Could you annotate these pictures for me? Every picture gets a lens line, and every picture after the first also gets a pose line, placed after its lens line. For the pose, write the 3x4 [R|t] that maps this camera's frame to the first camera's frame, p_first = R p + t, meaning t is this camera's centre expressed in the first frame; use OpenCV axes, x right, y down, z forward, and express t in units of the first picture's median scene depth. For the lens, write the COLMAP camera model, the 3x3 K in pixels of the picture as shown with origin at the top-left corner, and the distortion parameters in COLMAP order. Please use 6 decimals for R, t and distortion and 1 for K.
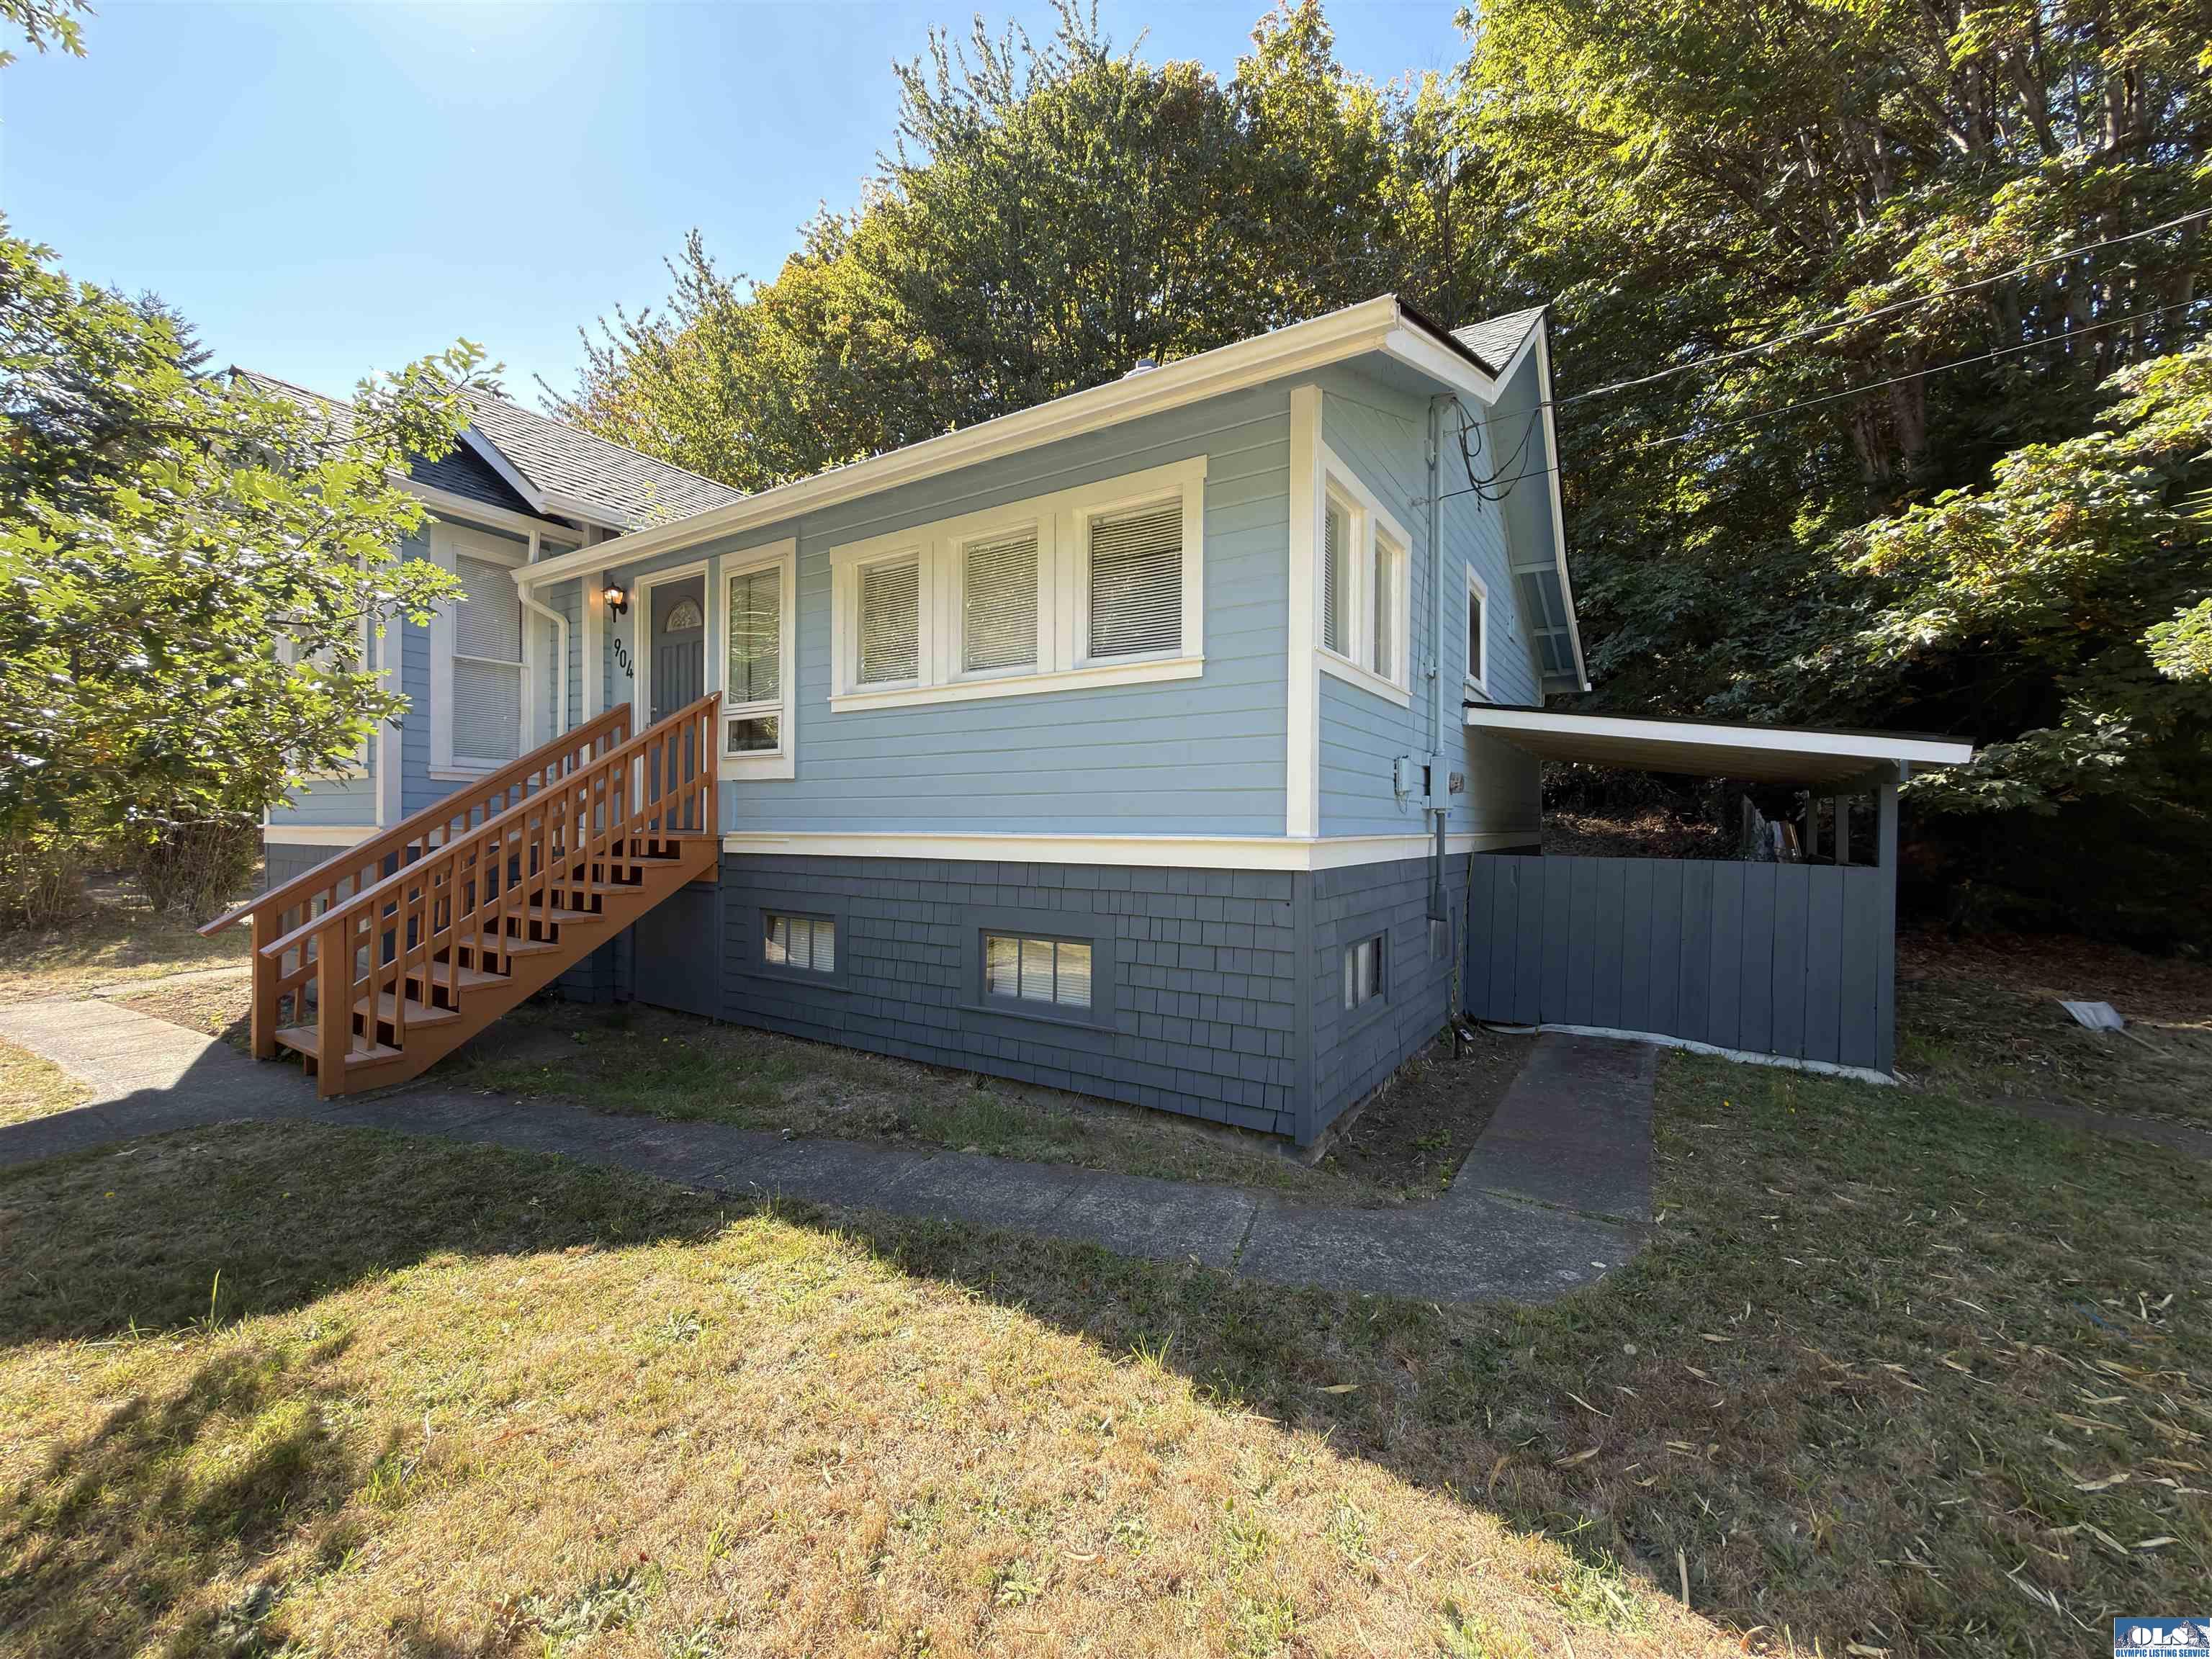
lens RADIAL K [[881.1, 0, 1098.0], [0, 881.1, 824.8], [0, 0, 1]] dist [-0.000771, 0.000103]
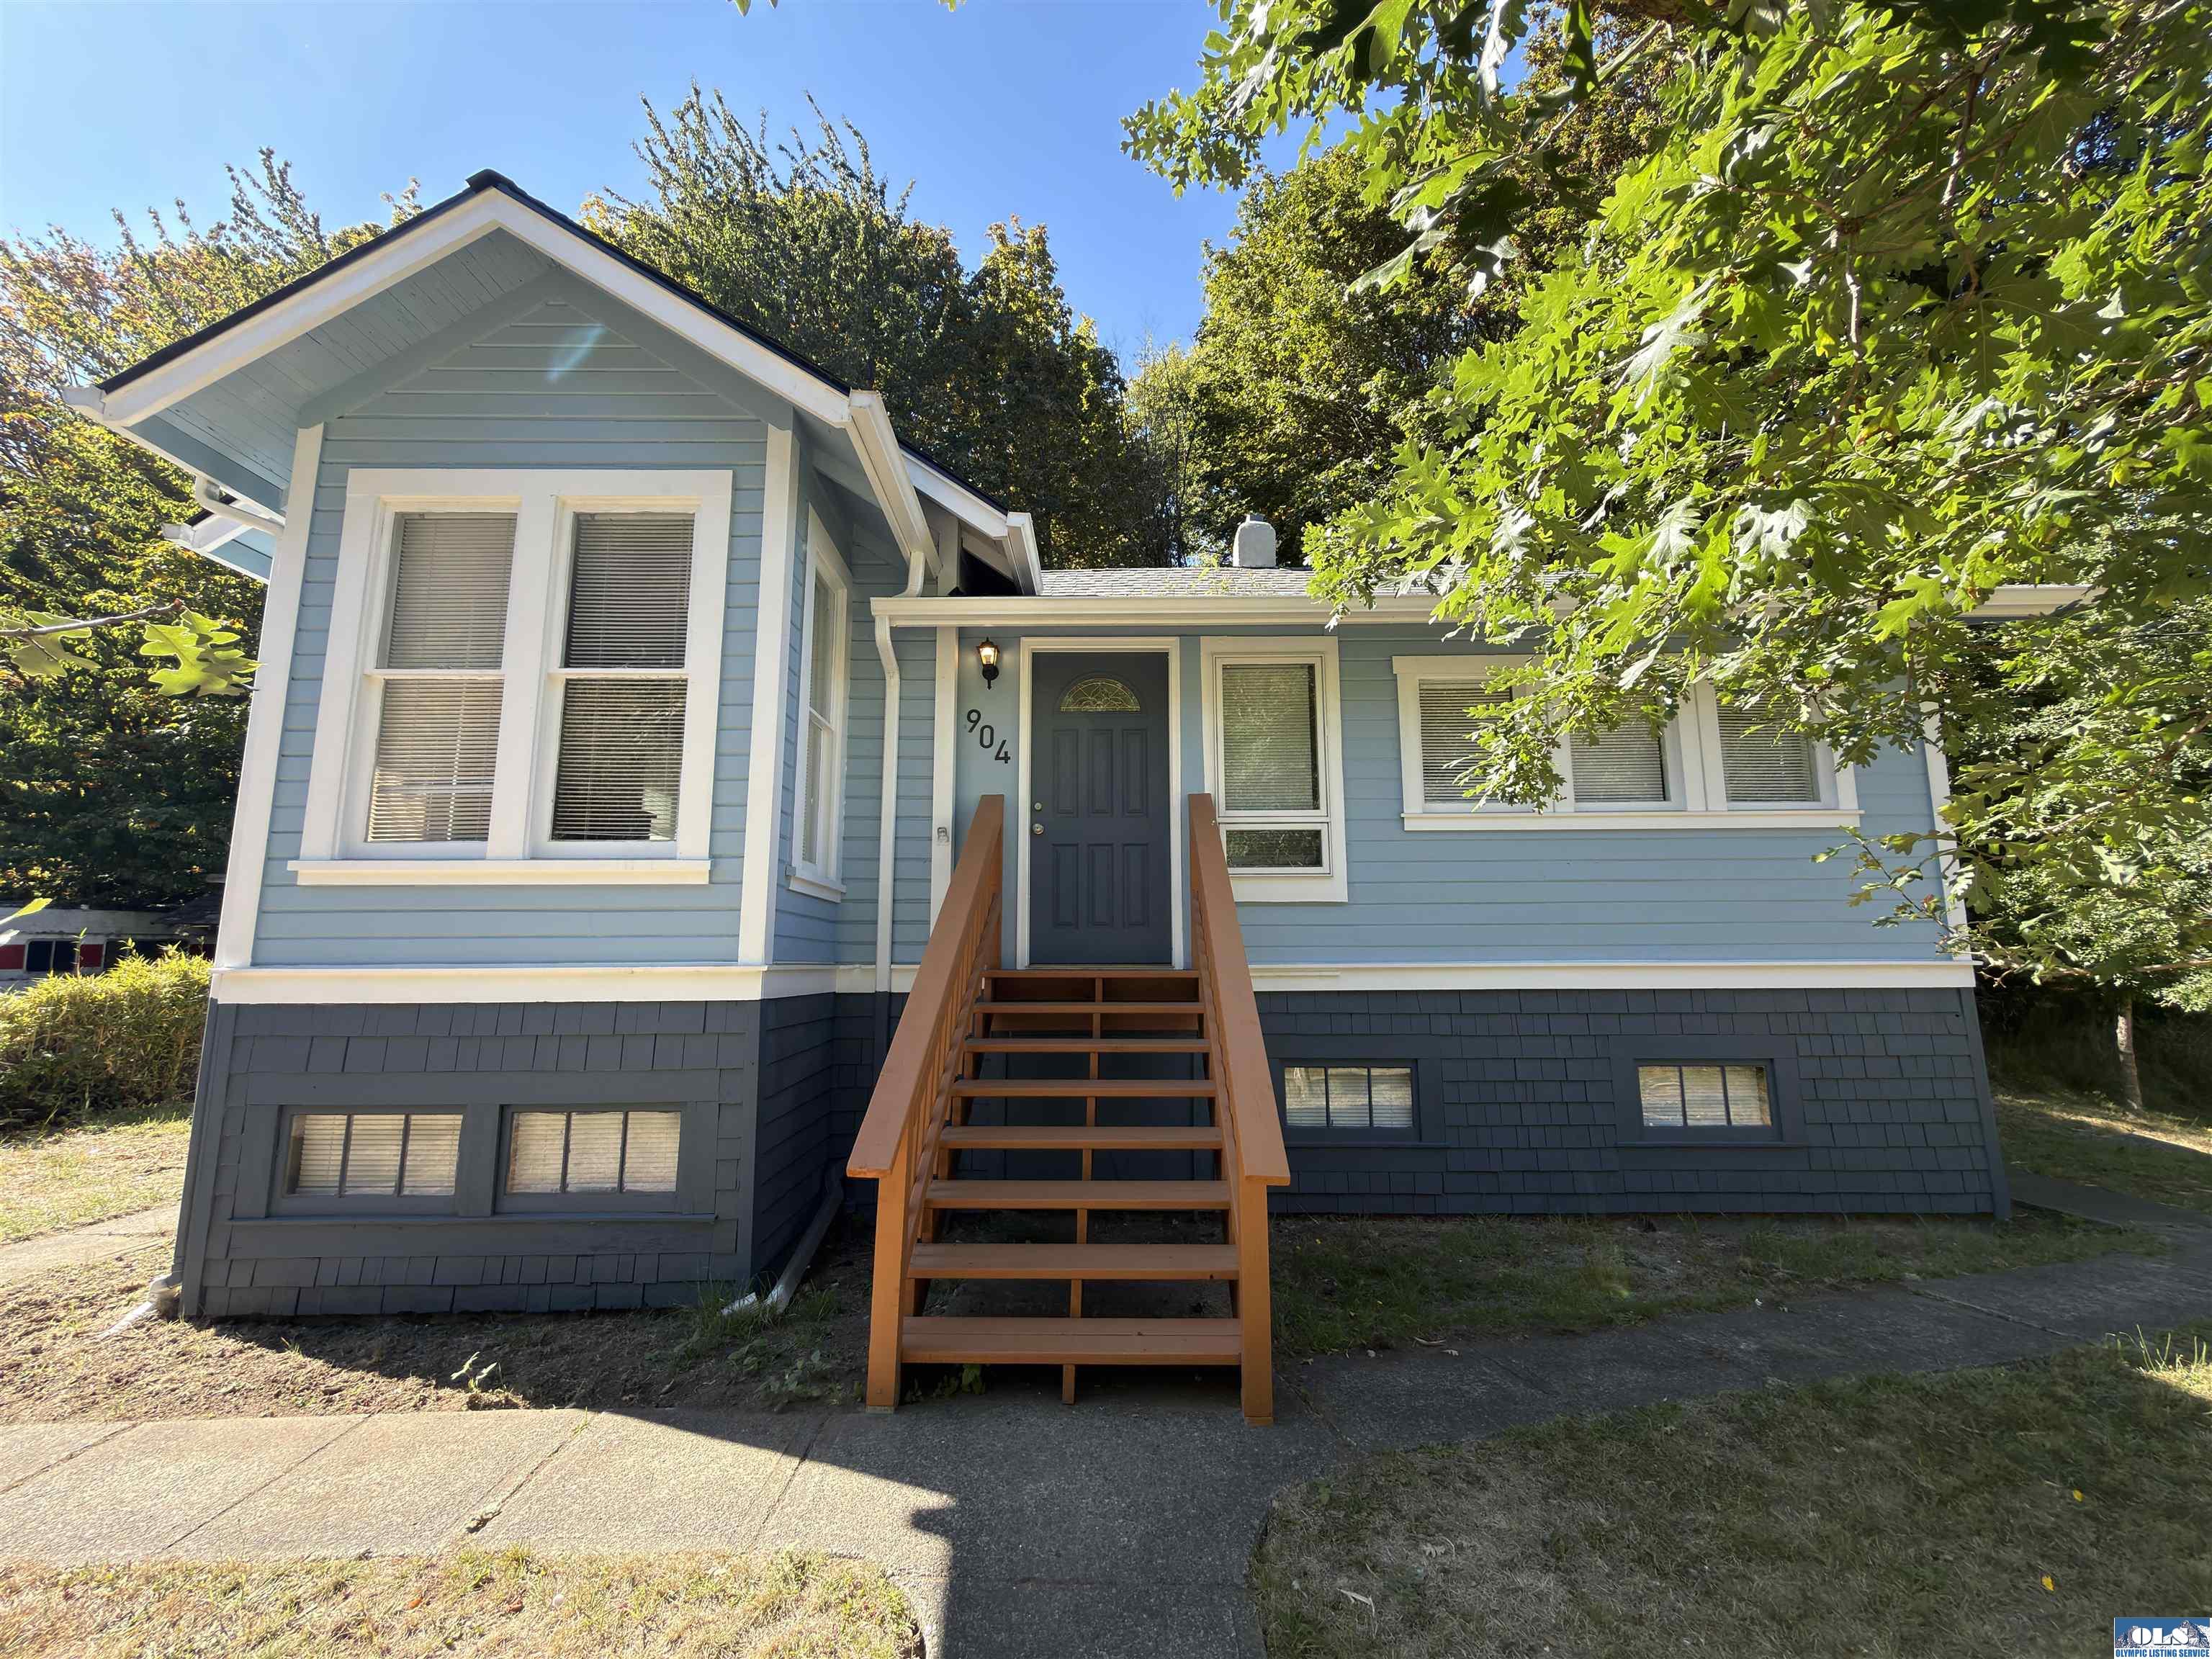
lens RADIAL K [[881.1, 0, 1092.9], [0, 881.1, 825.2], [0, 0, 1]] dist [-0.000771, 0.000103]
pose [[0.846629, 0.068912, 0.527703, -1.060422], [0.007644, 0.989904, -0.141535, -0.006527], [-0.532129, 0.123861, 0.837554, 0.410664]]
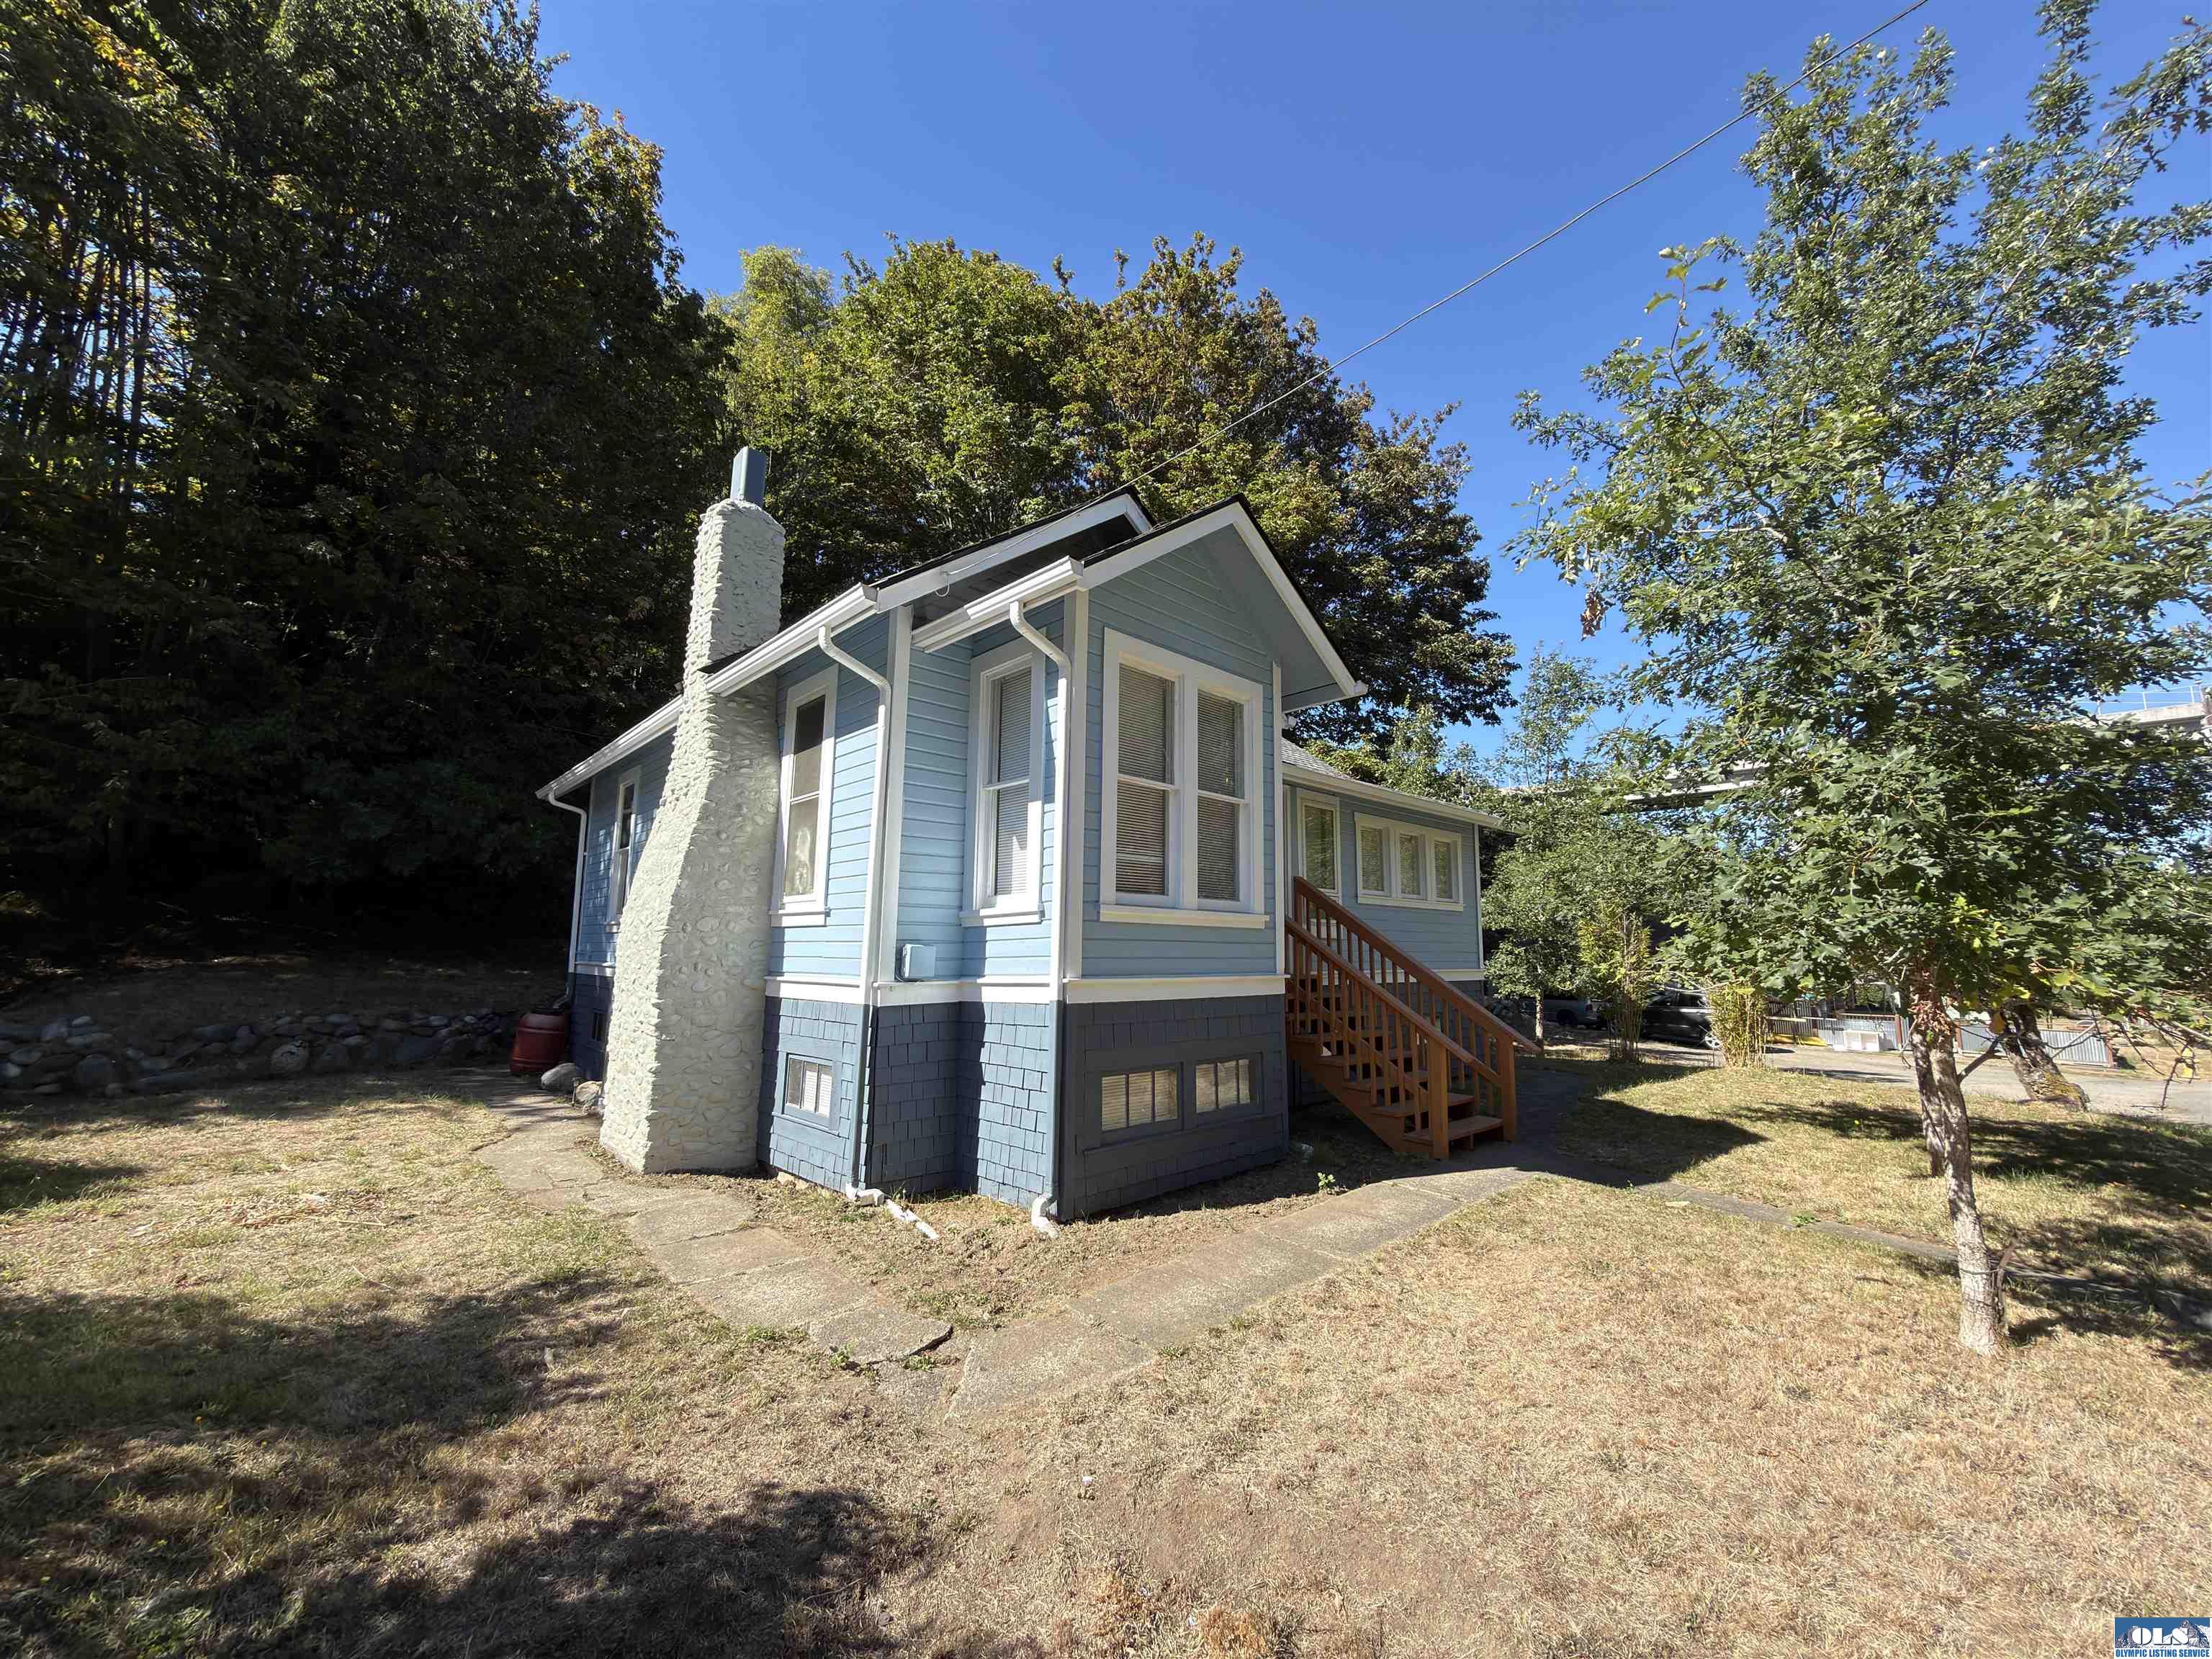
lens RADIAL K [[881.1, 0, 1124.1], [0, 881.1, 837.9], [0, 0, 1]] dist [-0.000771, 0.000103]
pose [[0.248660, 0.127780, 0.960125, -2.063476], [-0.004542, 0.991403, -0.130766, -0.023688], [-0.968580, 0.028155, 0.247103, 0.978873]]
